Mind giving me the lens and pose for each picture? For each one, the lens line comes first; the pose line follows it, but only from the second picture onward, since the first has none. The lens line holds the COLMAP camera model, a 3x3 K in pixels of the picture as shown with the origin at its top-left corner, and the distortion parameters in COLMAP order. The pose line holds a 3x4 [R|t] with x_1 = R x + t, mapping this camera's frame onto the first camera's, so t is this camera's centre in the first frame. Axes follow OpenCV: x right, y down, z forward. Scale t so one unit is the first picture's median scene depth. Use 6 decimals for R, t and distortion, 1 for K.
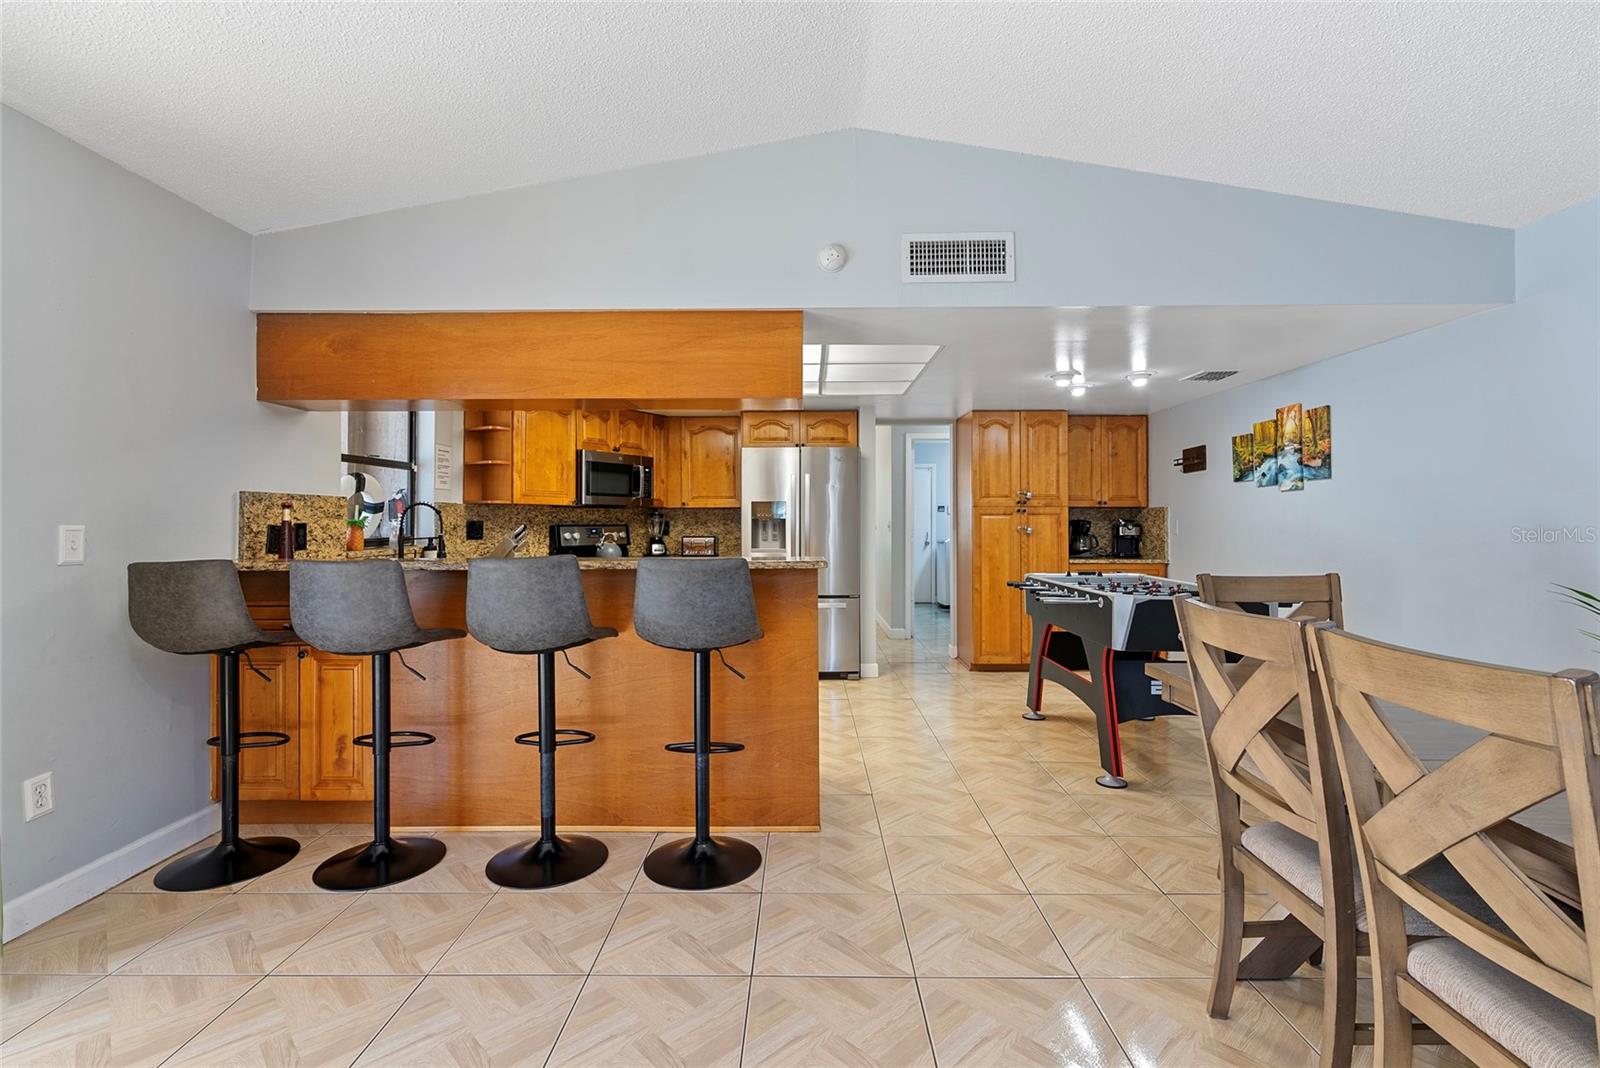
lens RADIAL K [[721.7, 0, 802.8], [0, 721.7, 515.6], [0, 0, 1]] dist [-0.007814, 0.002347]
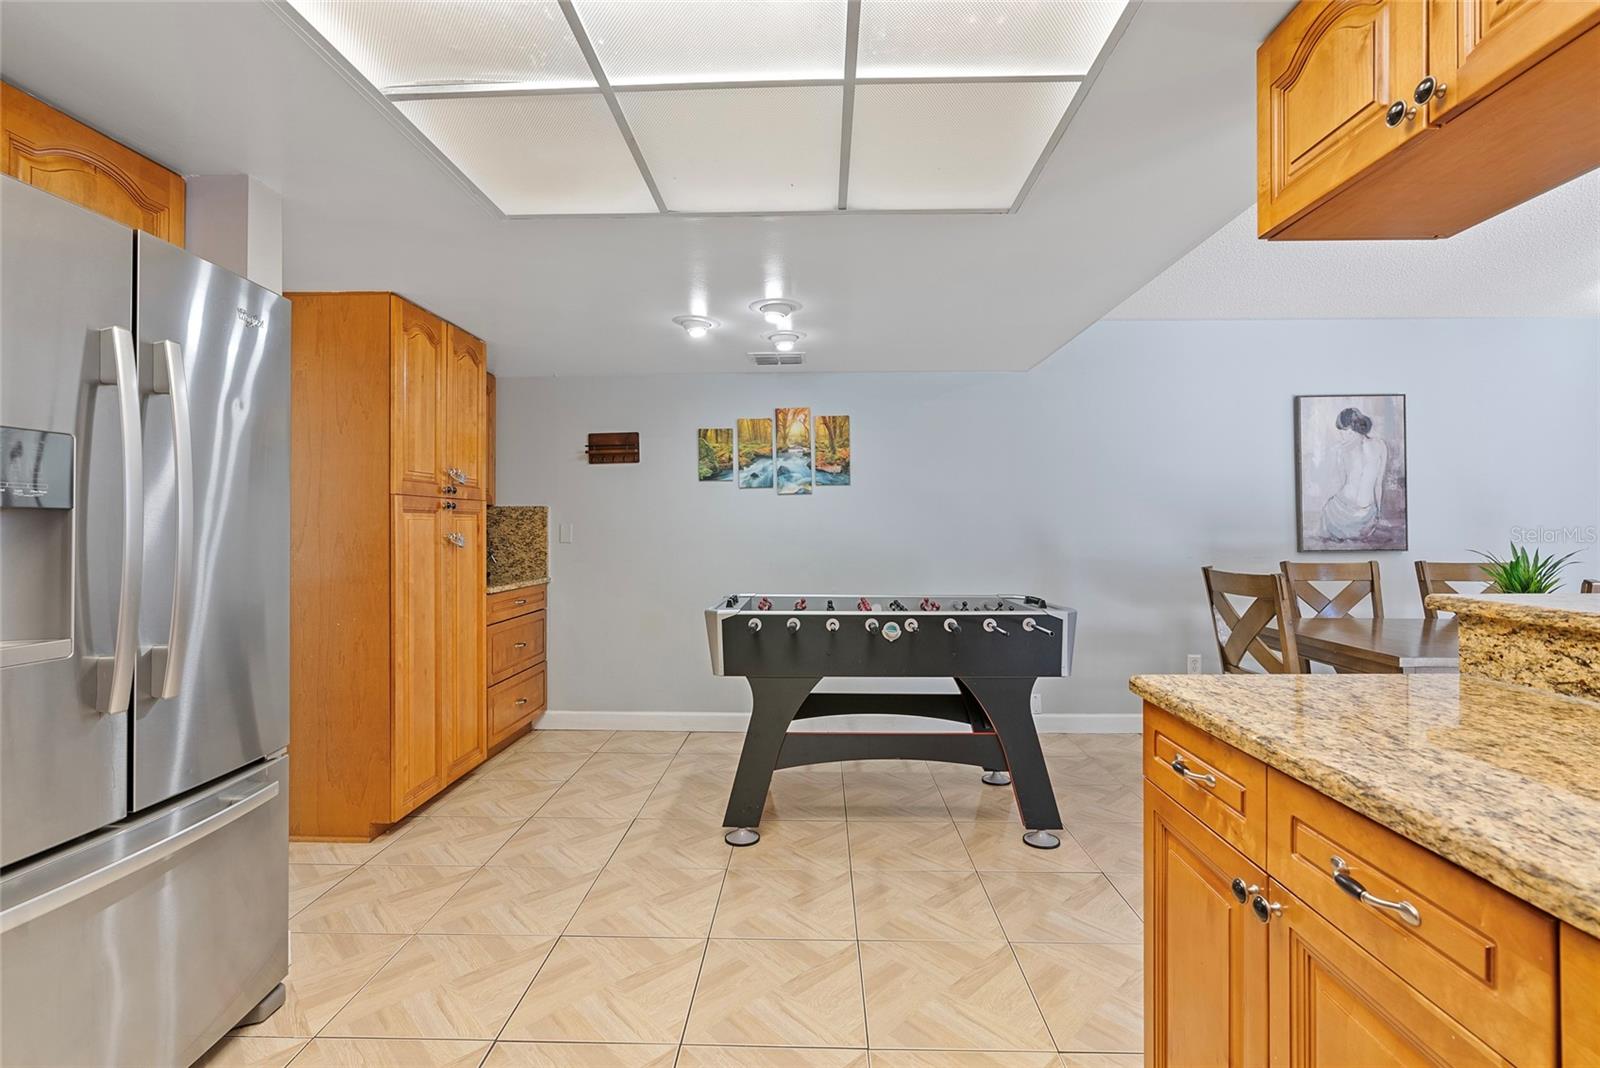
lens RADIAL K [[721.7, 0, 804.3], [0, 721.7, 520.5], [0, 0, 1]] dist [-0.007814, 0.002347]
pose [[0.021801, 0.011669, 0.999694, -0.291298], [-0.005883, 0.999916, -0.011544, 0.011812], [-0.999745, -0.005629, 0.021868, 0.907712]]
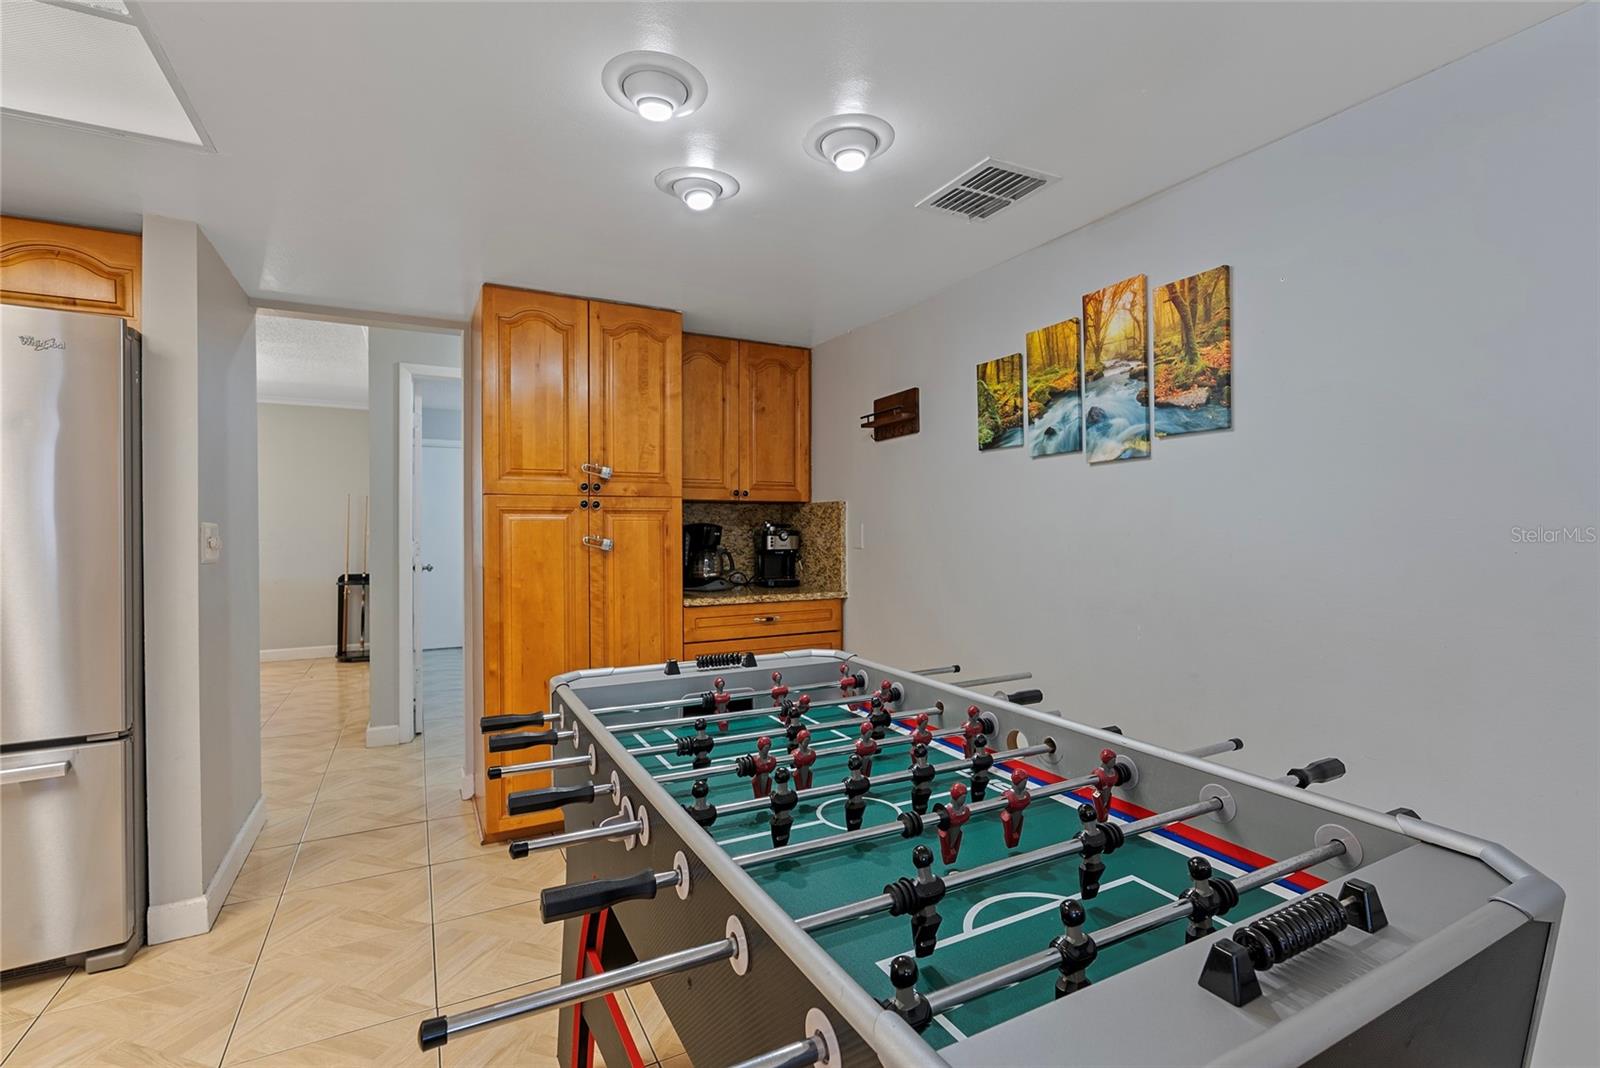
lens RADIAL K [[721.7, 0, 792.3], [0, 721.7, 527.2], [0, 0, 1]] dist [-0.007814, 0.002347]
pose [[0.882821, -0.000187, 0.469710, 0.245579], [-0.003642, 0.999967, 0.007242, 0.006115], [-0.469696, -0.008104, 0.882791, 0.636946]]
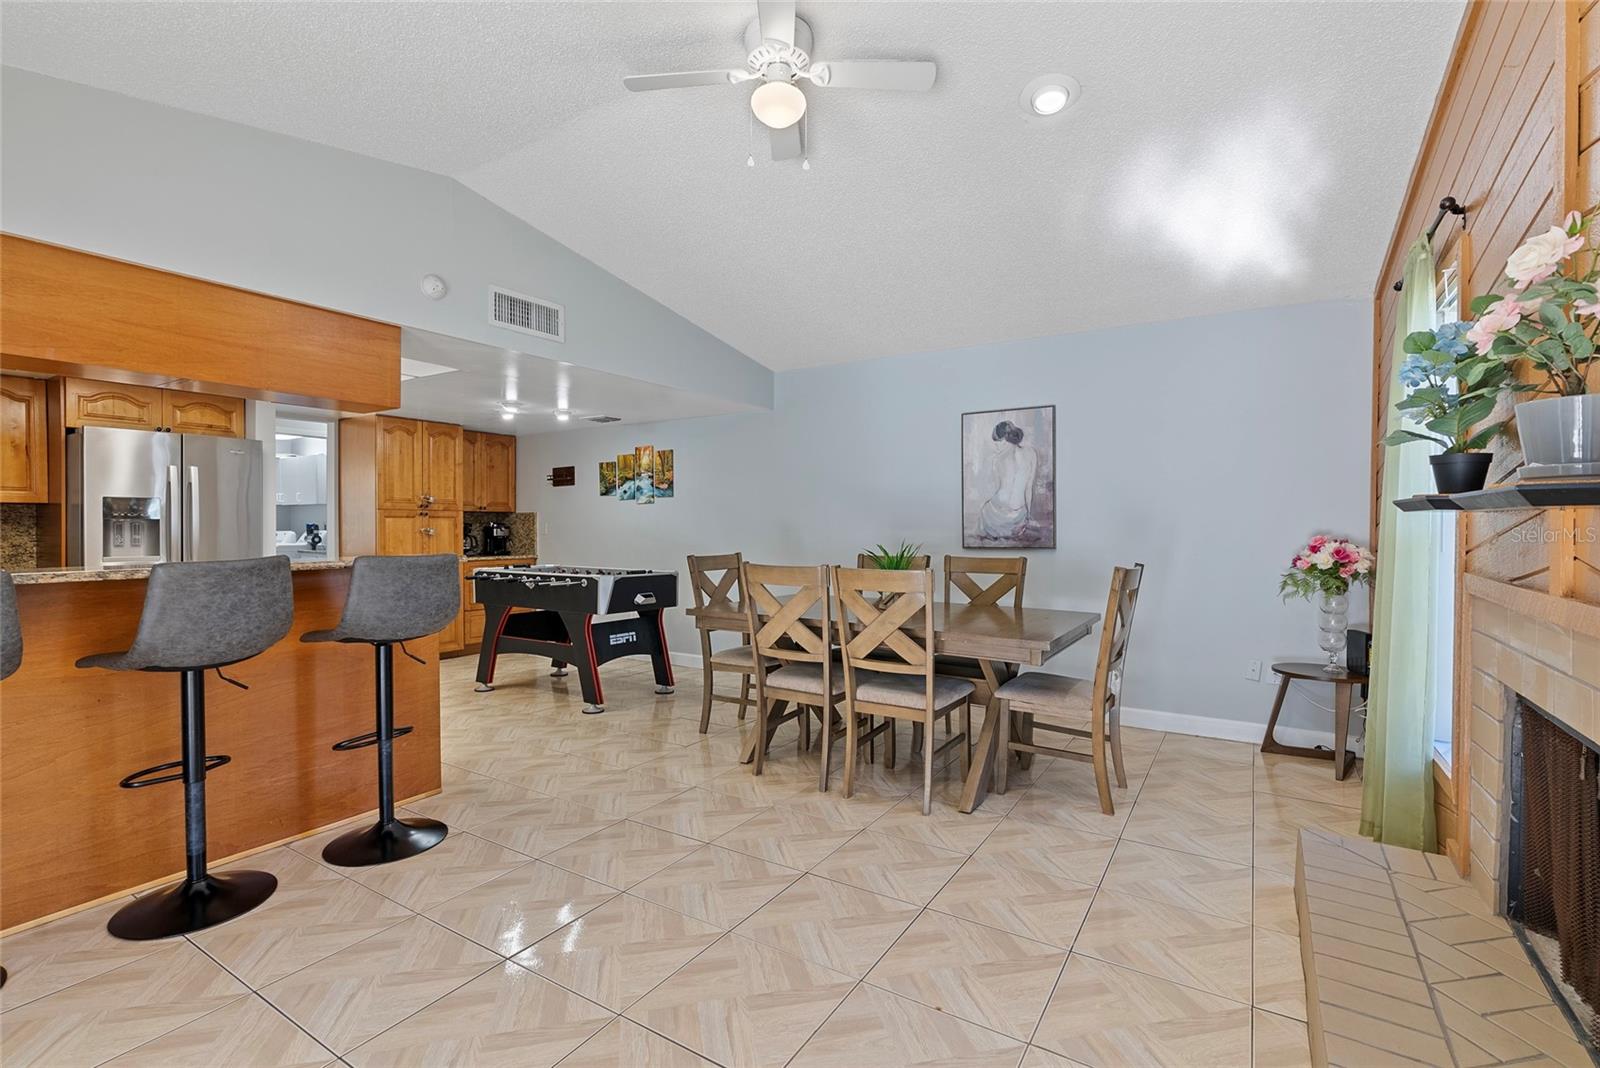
lens RADIAL K [[721.7, 0, 791.5], [0, 721.7, 536.5], [0, 0, 1]] dist [-0.007814, 0.002347]
pose [[0.529589, -0.011439, 0.848177, -0.402686], [-0.008732, 0.999783, 0.018935, 0.002290], [-0.848209, -0.017434, 0.529374, -0.045095]]
